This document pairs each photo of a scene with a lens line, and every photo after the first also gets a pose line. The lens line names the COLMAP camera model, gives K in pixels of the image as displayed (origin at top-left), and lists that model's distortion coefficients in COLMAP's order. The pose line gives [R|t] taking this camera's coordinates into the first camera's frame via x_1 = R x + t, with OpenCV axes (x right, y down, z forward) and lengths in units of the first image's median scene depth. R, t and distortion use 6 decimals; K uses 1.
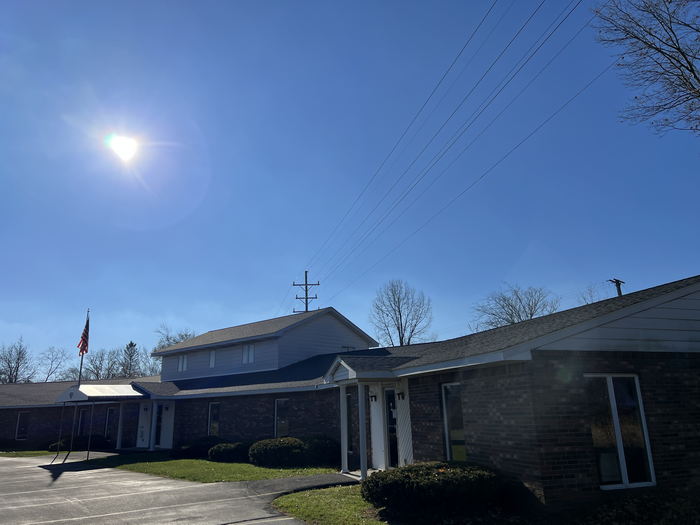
lens RADIAL K [[522.5, 0, 356.4], [0, 522.5, 283.7], [0, 0, 1]] dist [0.058254, -0.073808]
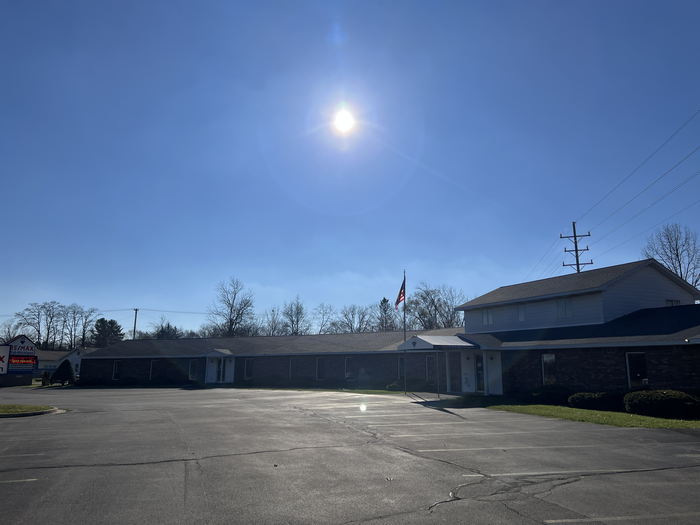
lens RADIAL K [[522.5, 0, 355.1], [0, 522.5, 281.0], [0, 0, 1]] dist [0.058254, -0.073808]
pose [[0.914601, -0.030529, -0.403203, -0.166302], [0.062757, 0.995780, 0.066958, -0.013477], [0.399457, -0.086543, 0.912658, -0.092603]]
